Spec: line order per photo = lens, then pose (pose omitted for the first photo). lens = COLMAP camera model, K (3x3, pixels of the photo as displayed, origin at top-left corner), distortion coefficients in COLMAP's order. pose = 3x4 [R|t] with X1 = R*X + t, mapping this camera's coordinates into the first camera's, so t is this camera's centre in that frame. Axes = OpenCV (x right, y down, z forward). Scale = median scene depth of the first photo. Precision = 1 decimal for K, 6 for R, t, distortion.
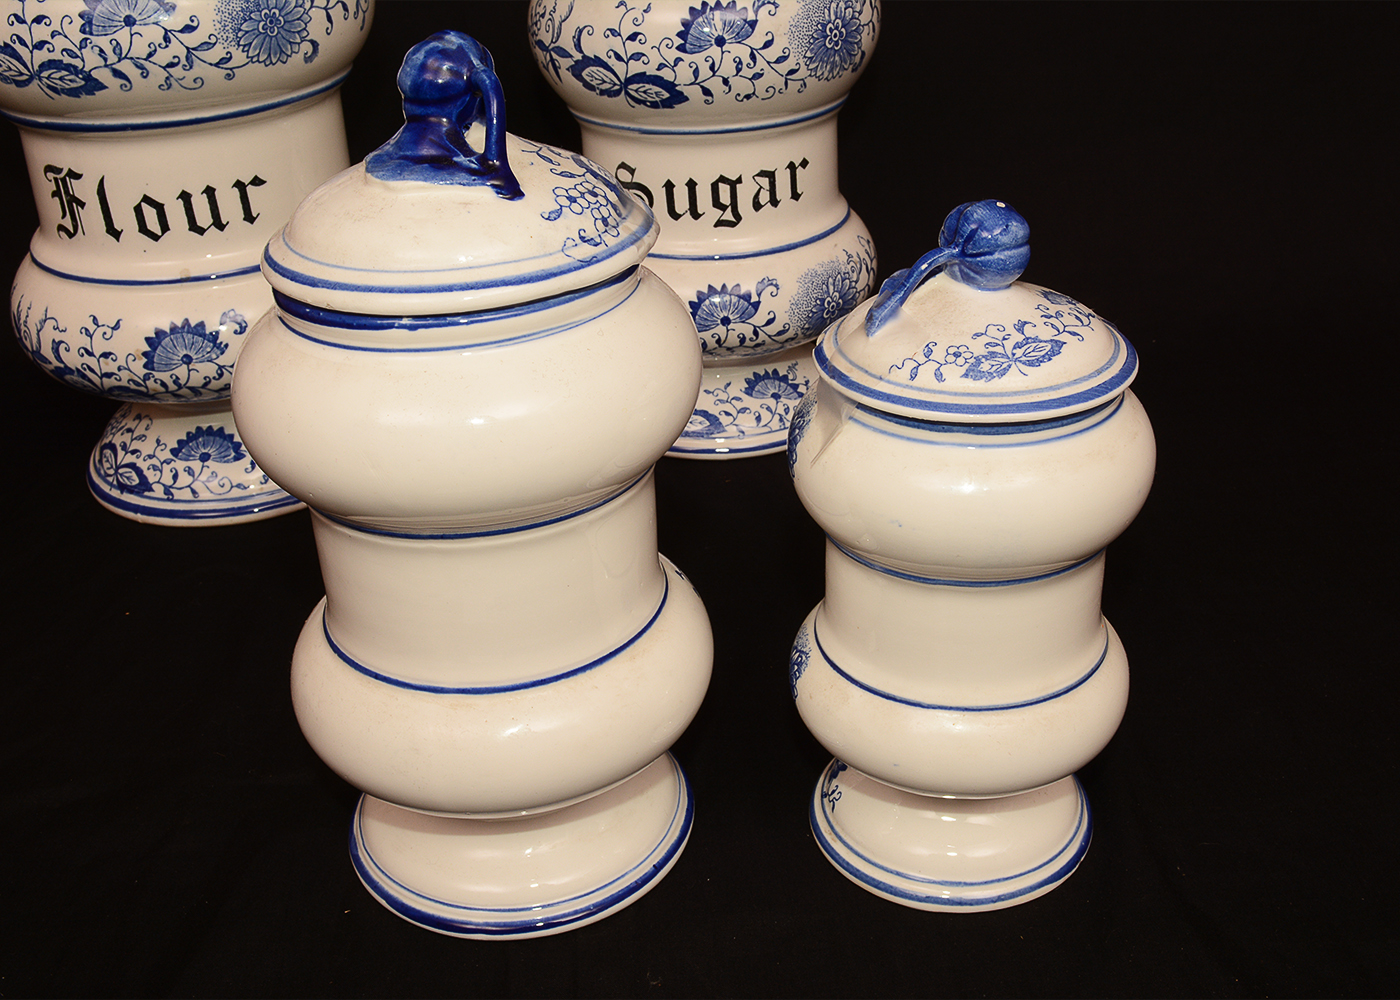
lens RADIAL K [[1810.5, 0, 704.7], [0, 1810.5, 504.9], [0, 0, 1]] dist [-0.014729, 0.000000]
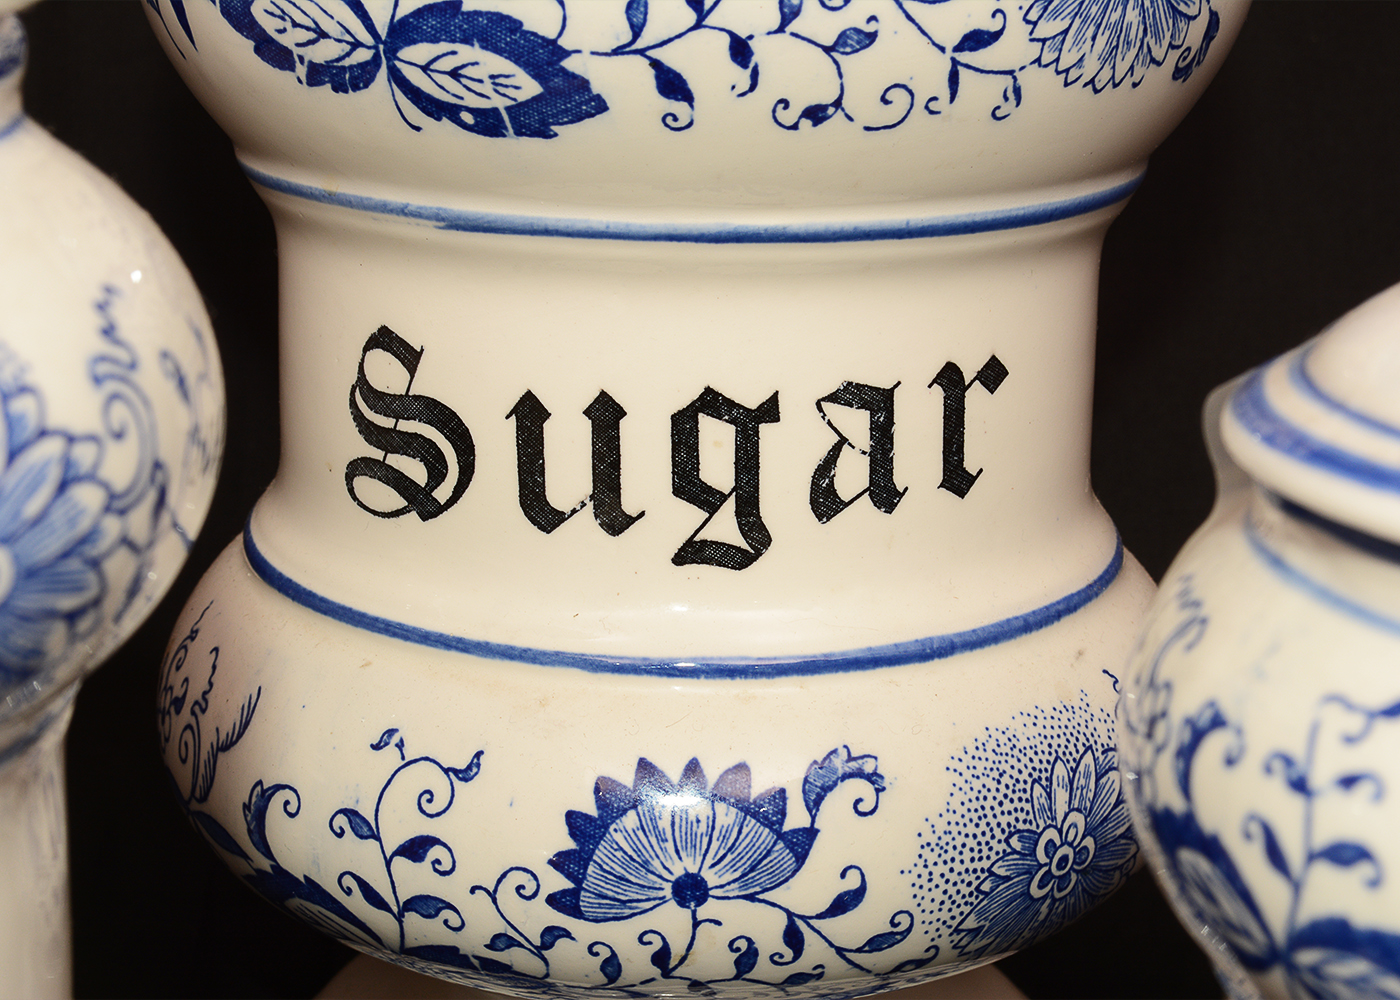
lens RADIAL K [[2648.4, 0, 703.0], [0, 2648.4, 507.3], [0, 0, 1]] dist [0.065571, 0.000000]
pose [[0.997402, 0.068038, -0.023677, 0.020011], [-0.071327, 0.978809, -0.191950, -0.083382], [0.010116, 0.193140, 0.981119, 0.598726]]
